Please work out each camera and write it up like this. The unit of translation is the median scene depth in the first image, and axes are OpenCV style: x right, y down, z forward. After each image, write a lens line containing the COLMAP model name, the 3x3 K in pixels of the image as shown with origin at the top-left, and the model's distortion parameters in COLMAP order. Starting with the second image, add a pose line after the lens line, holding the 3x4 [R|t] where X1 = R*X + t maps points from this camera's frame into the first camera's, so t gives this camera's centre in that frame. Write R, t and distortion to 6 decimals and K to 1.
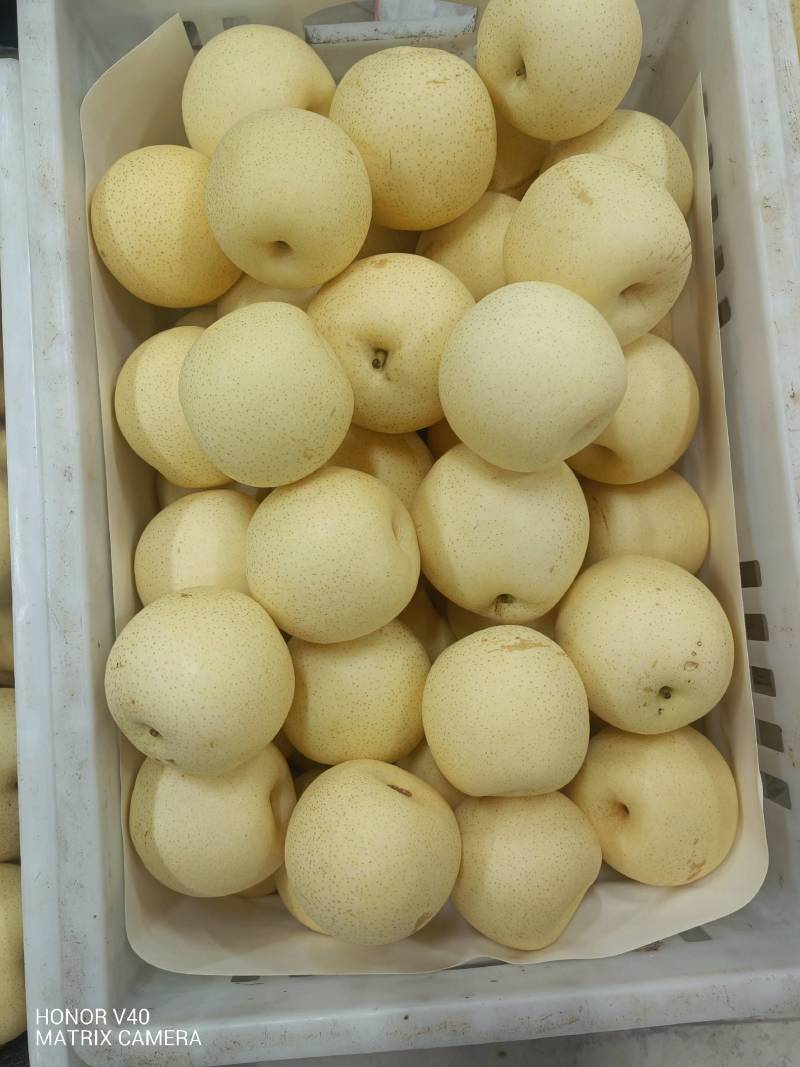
lens RADIAL K [[867.6, 0, 396.0], [0, 867.6, 528.8], [0, 0, 1]] dist [-0.015266, 0.016390]
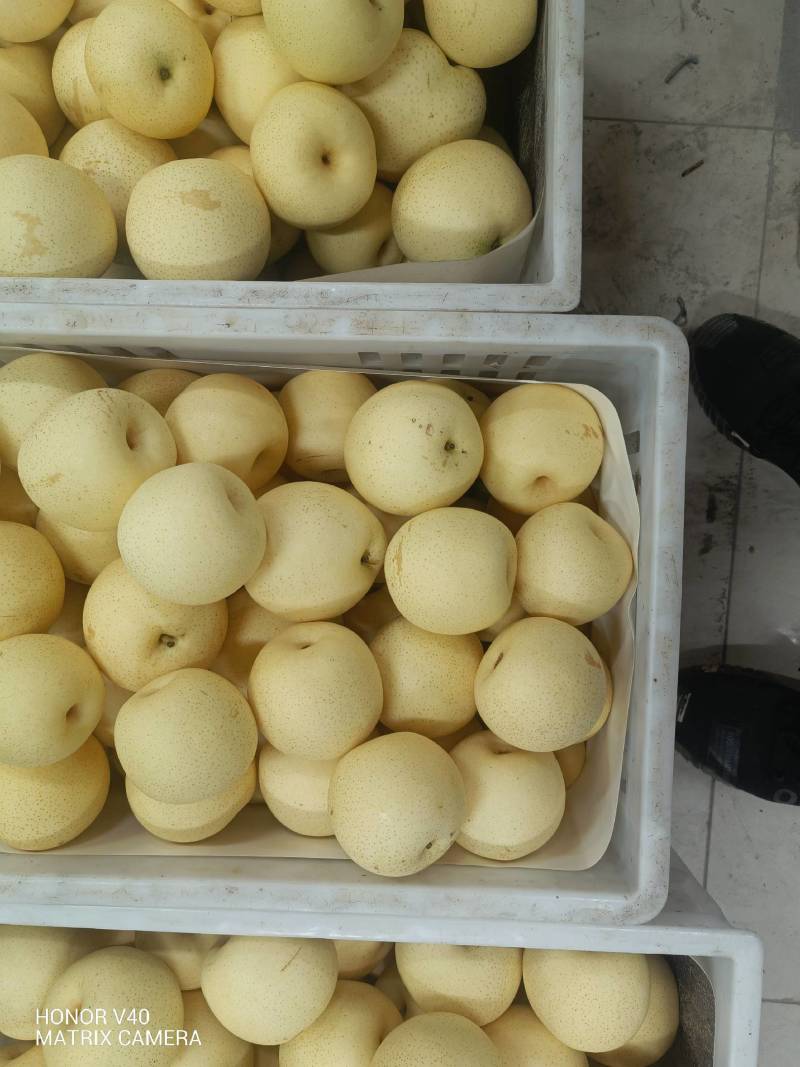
lens RADIAL K [[867.6, 0, 403.9], [0, 867.6, 528.8], [0, 0, 1]] dist [-0.015266, 0.016390]
pose [[0.108903, -0.993481, -0.033687, 0.231612], [0.991254, 0.105993, 0.078620, 0.033315], [-0.074537, -0.041954, 0.996335, -0.298777]]
